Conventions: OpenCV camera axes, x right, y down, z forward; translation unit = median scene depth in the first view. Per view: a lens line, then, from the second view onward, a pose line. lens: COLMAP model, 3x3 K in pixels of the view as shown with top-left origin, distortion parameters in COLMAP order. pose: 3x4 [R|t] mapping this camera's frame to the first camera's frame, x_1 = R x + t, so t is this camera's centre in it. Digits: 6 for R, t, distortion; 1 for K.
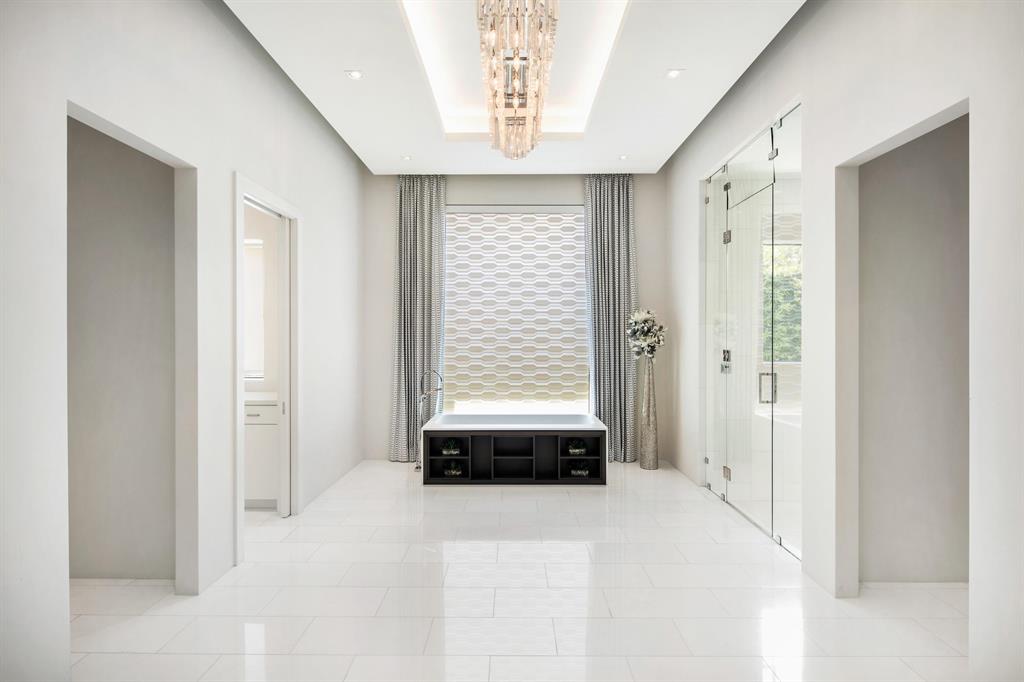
lens RADIAL K [[504.5, 0, 512.7], [0, 504.5, 328.2], [0, 0, 1]] dist [0.005180, 0.000058]
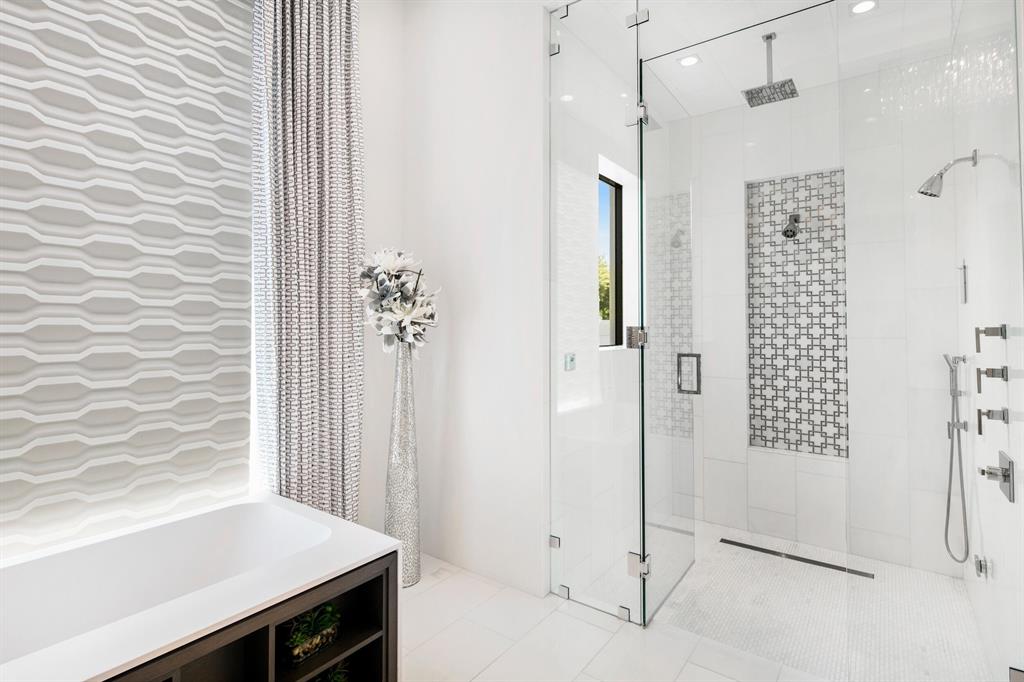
lens RADIAL K [[507.5, 0, 510.9], [0, 507.5, 318.3], [0, 0, 1]] dist [0.003539, 0.000265]
pose [[0.604732, 0.019704, 0.796185, -0.053410], [-0.005533, 0.999774, -0.020540, 0.039428], [-0.796410, 0.008016, 0.604704, 0.633234]]
